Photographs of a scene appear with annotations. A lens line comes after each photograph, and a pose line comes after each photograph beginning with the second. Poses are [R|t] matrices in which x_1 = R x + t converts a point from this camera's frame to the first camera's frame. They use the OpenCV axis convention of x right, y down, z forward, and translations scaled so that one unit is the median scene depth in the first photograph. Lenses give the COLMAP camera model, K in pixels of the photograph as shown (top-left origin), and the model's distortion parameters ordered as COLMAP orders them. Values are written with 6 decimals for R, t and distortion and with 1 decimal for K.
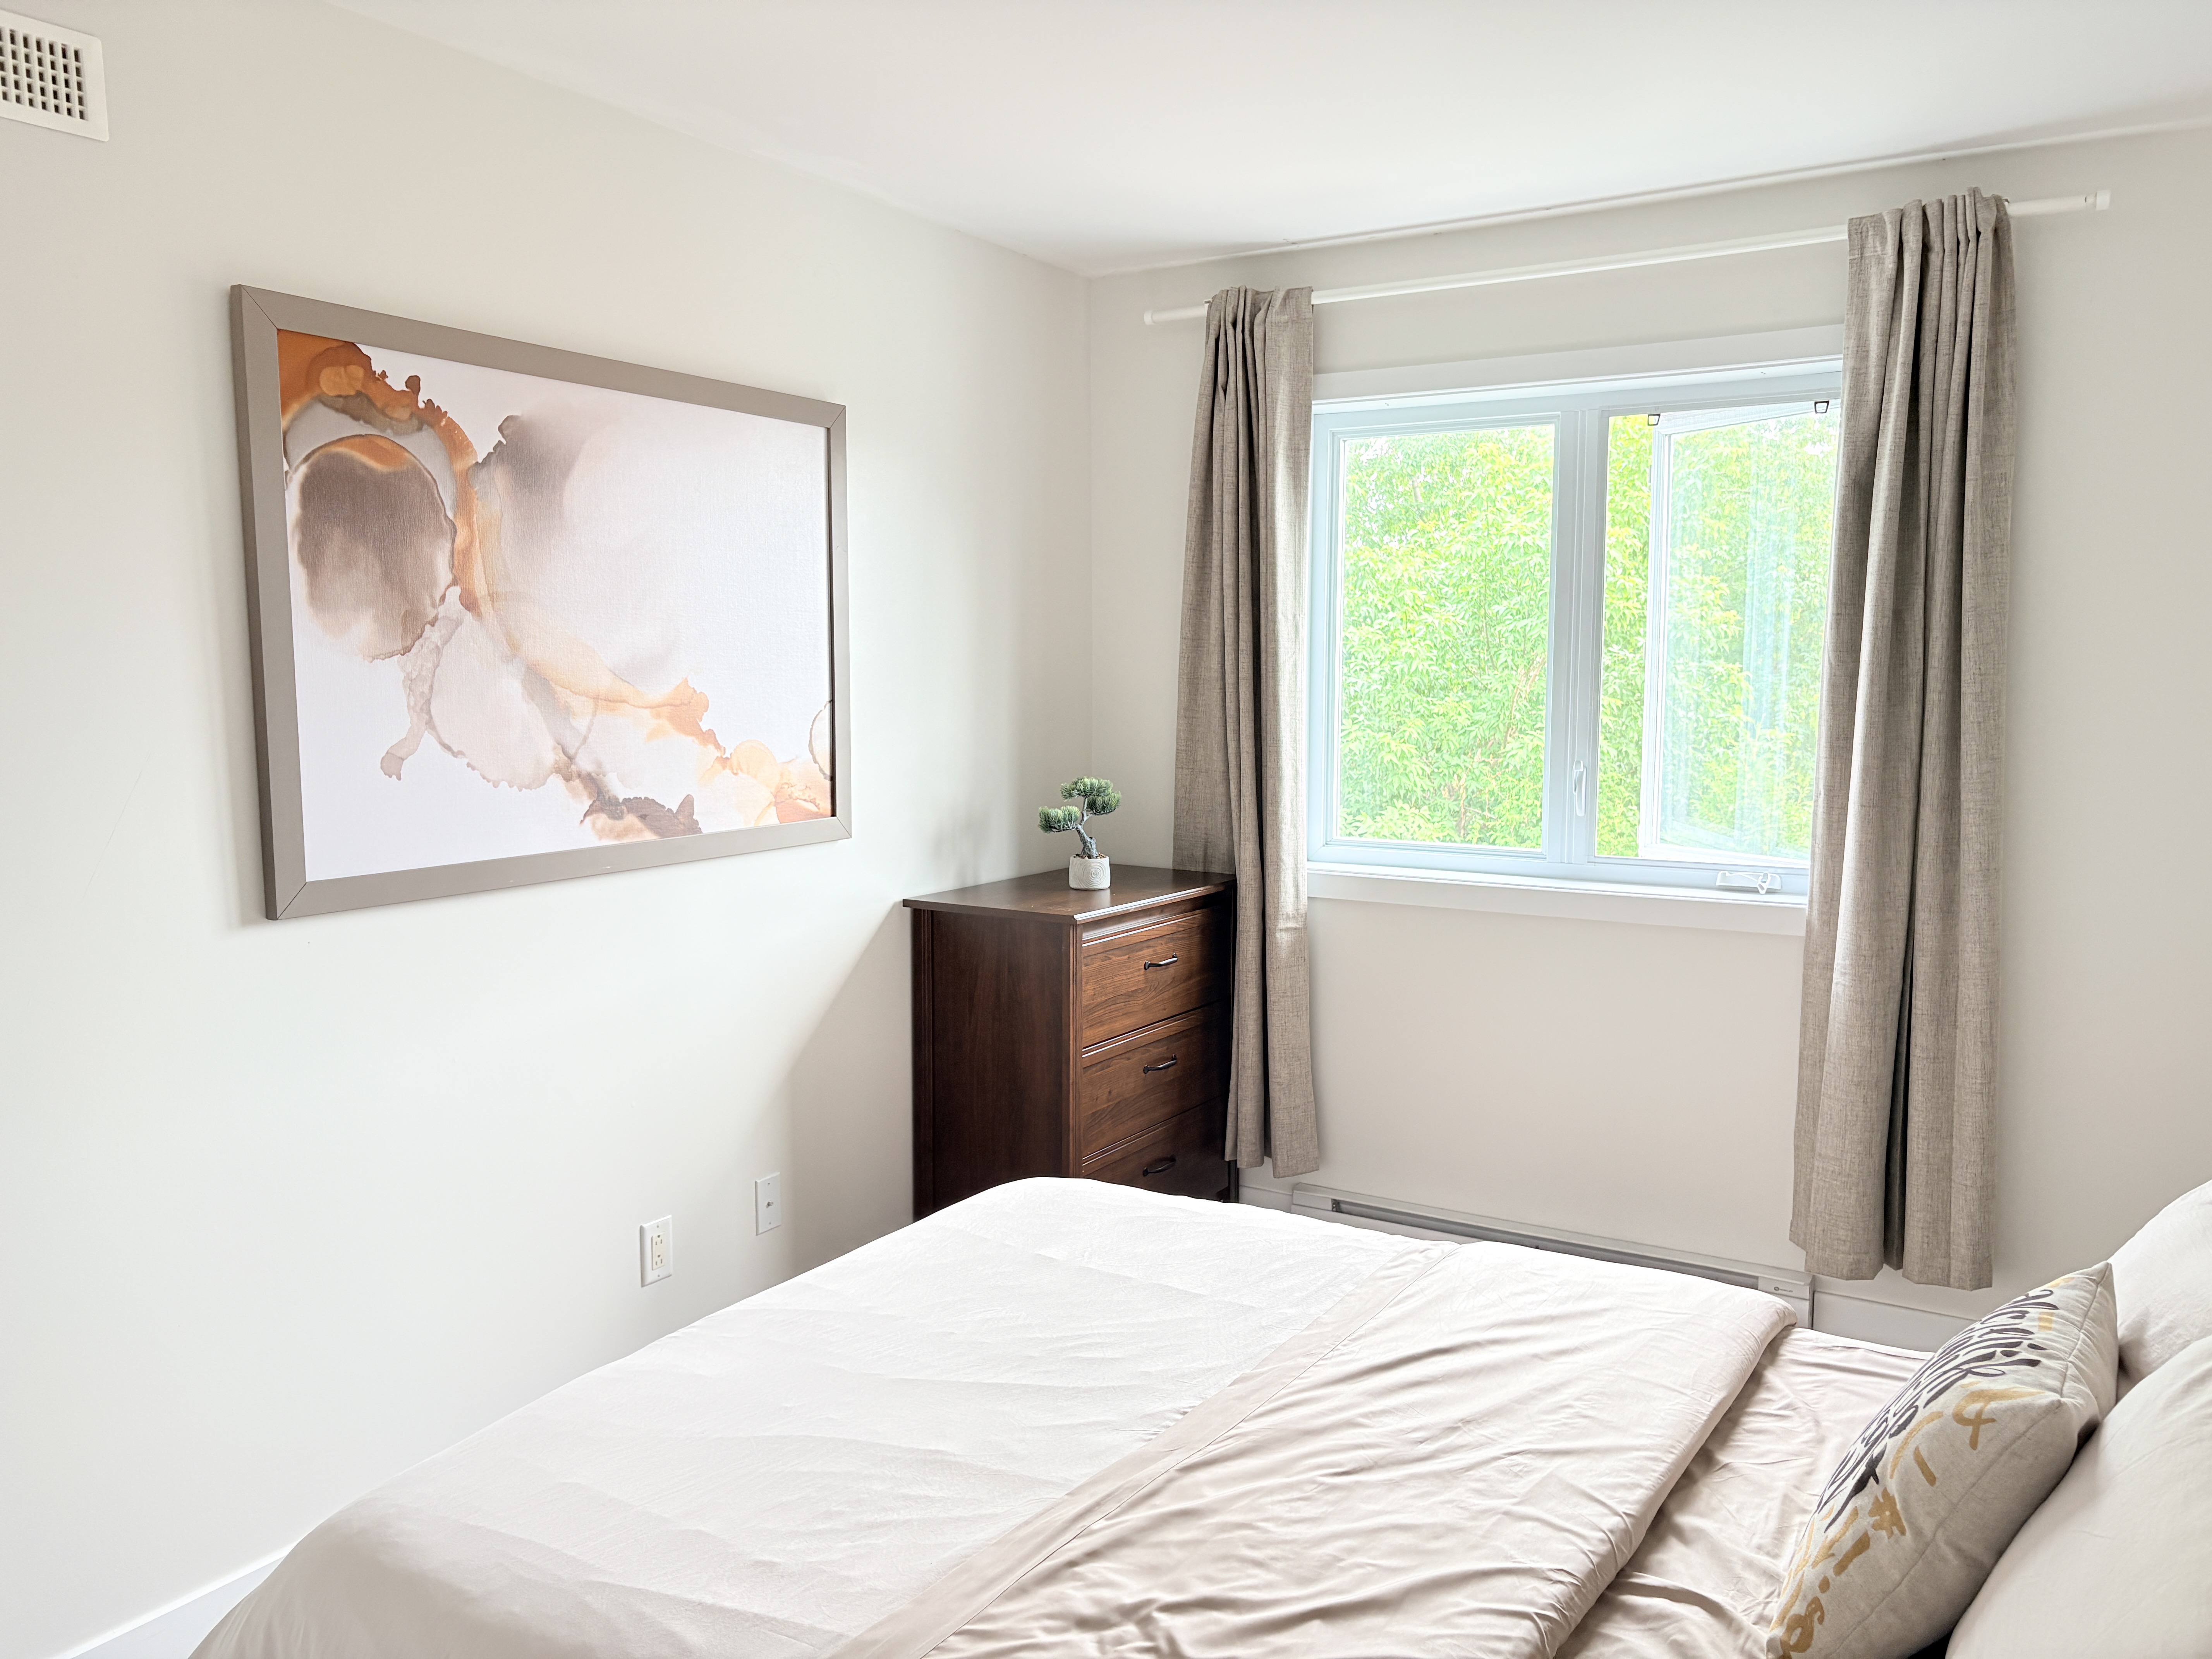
lens RADIAL K [[1695.6, 0, 1092.1], [0, 1695.6, 822.5], [0, 0, 1]] dist [0.069248, -0.057768]
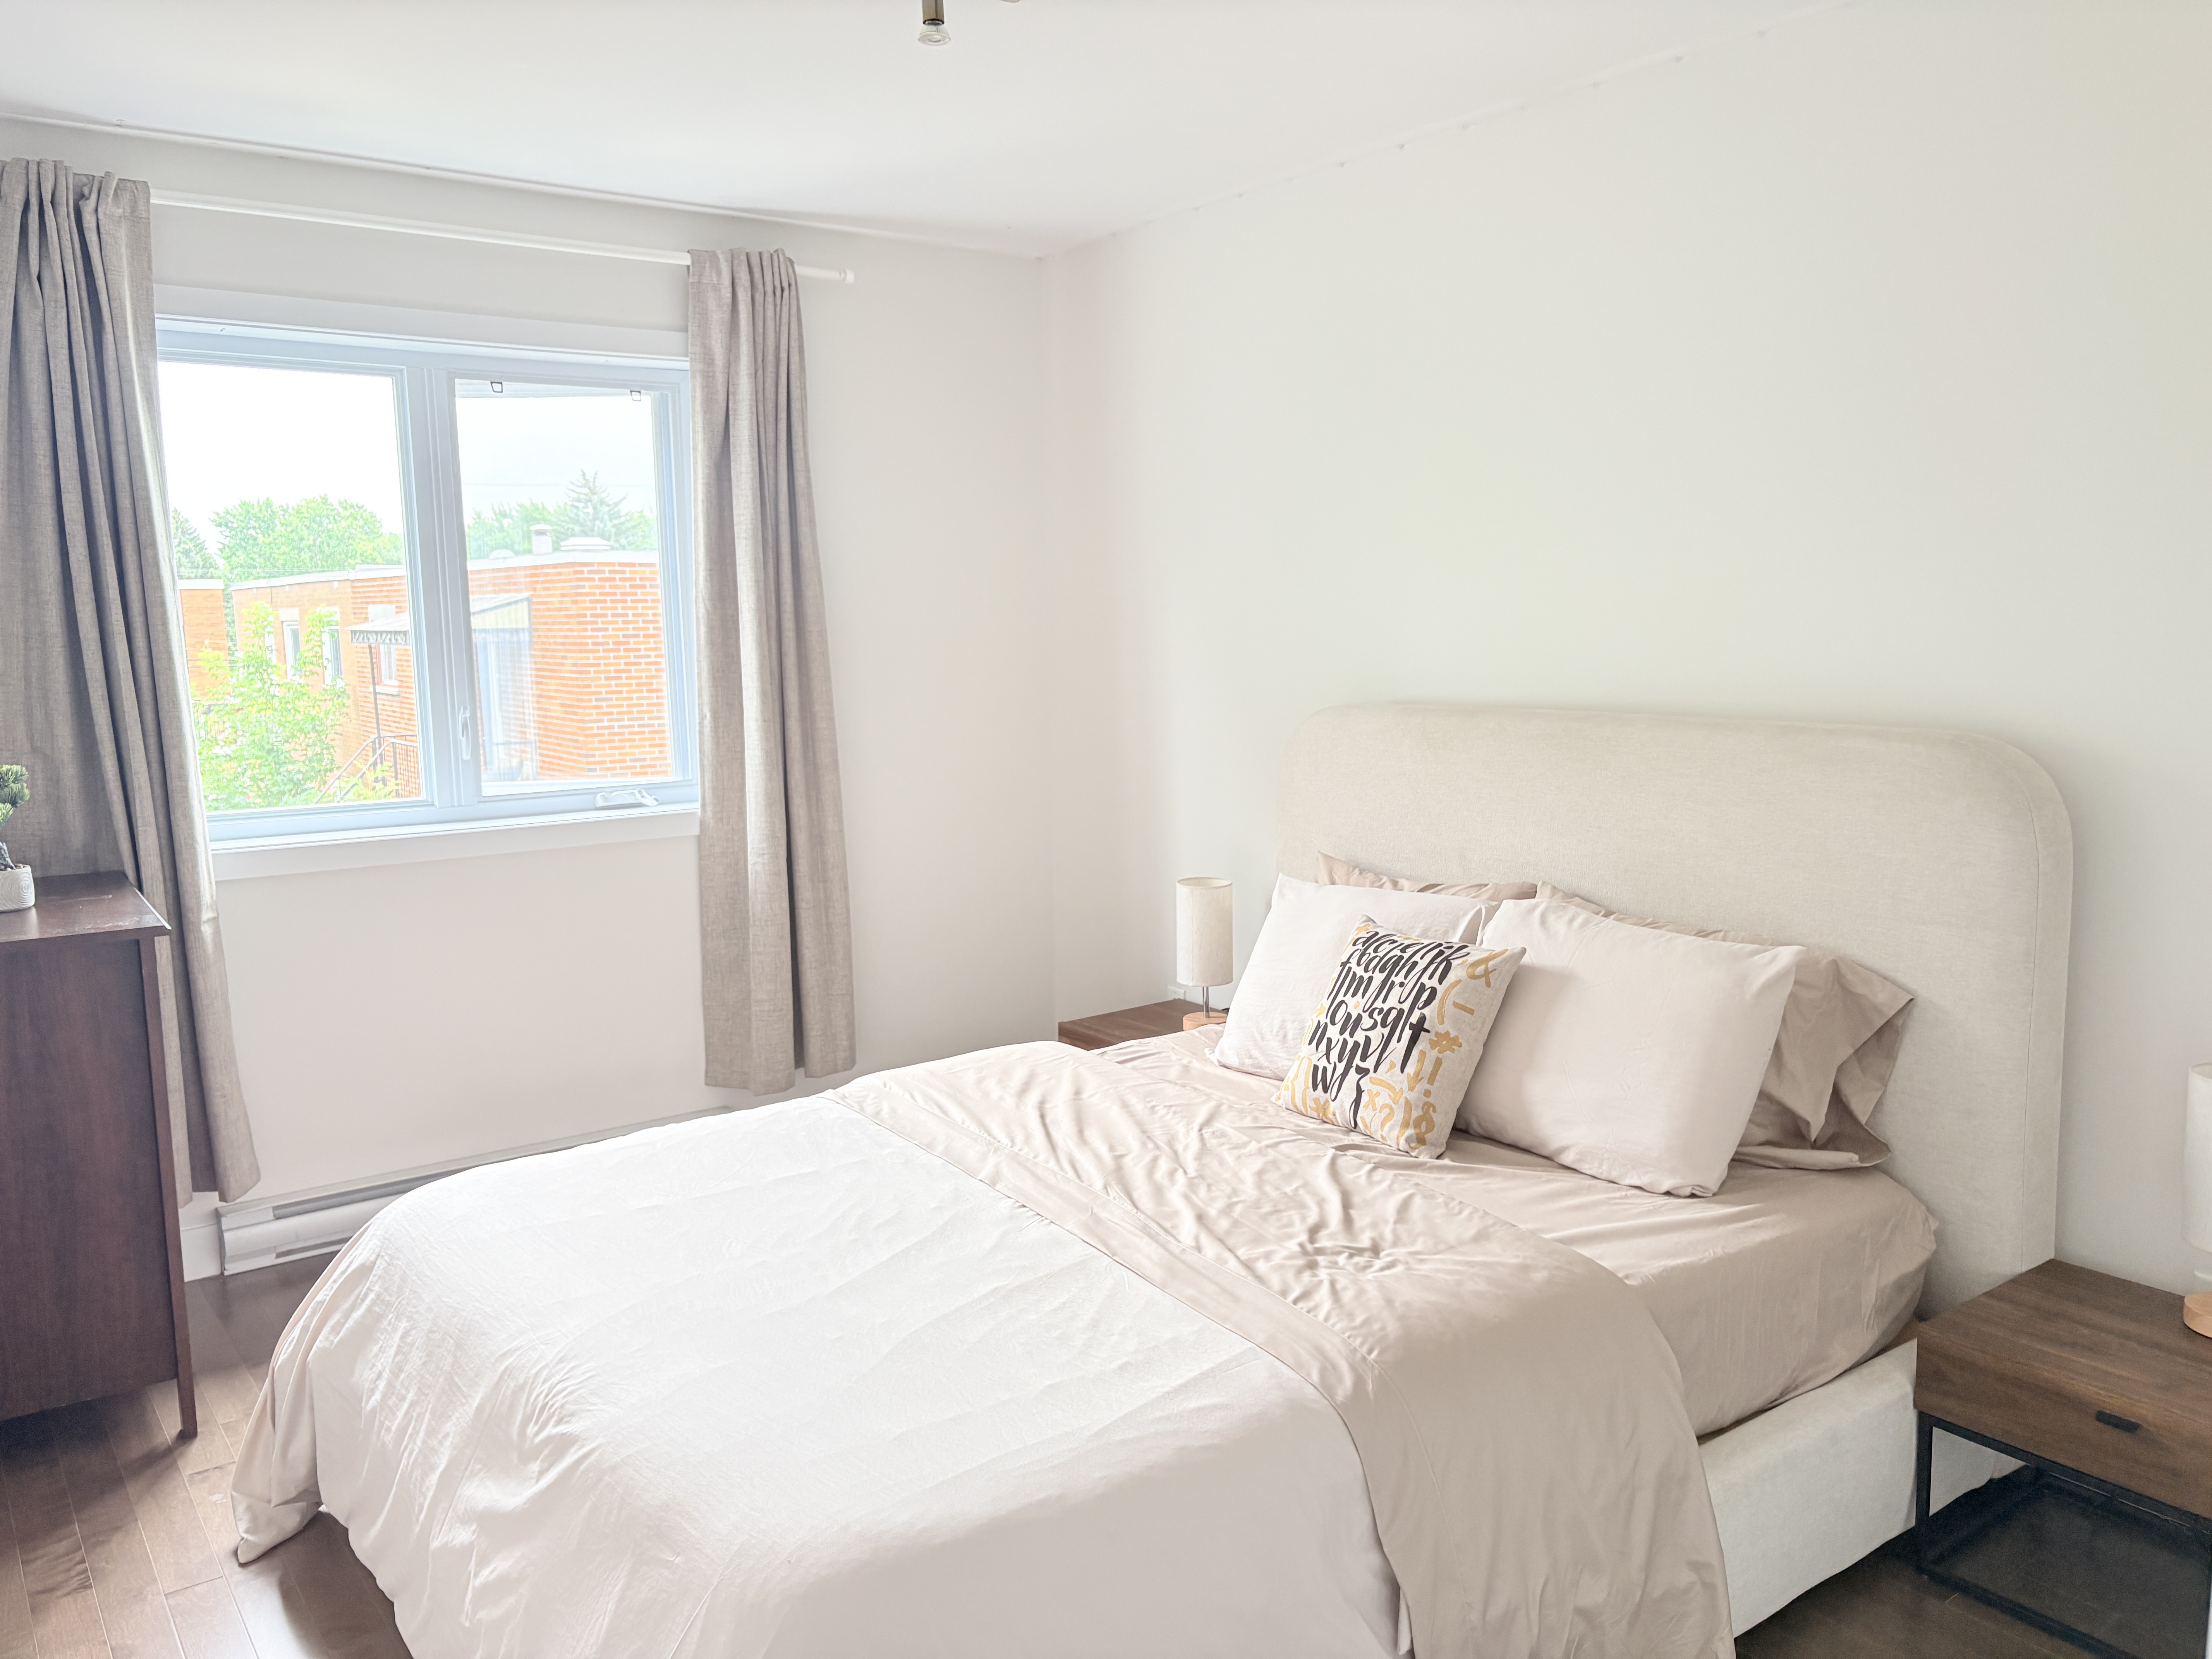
lens RADIAL K [[1695.6, 0, 1092.1], [0, 1695.6, 822.5], [0, 0, 1]] dist [0.069248, -0.057768]
pose [[0.389240, -0.122865, 0.912905, -0.626966], [0.108863, 0.990255, 0.086859, -0.018222], [-0.914681, 0.065573, 0.398822, 0.276560]]
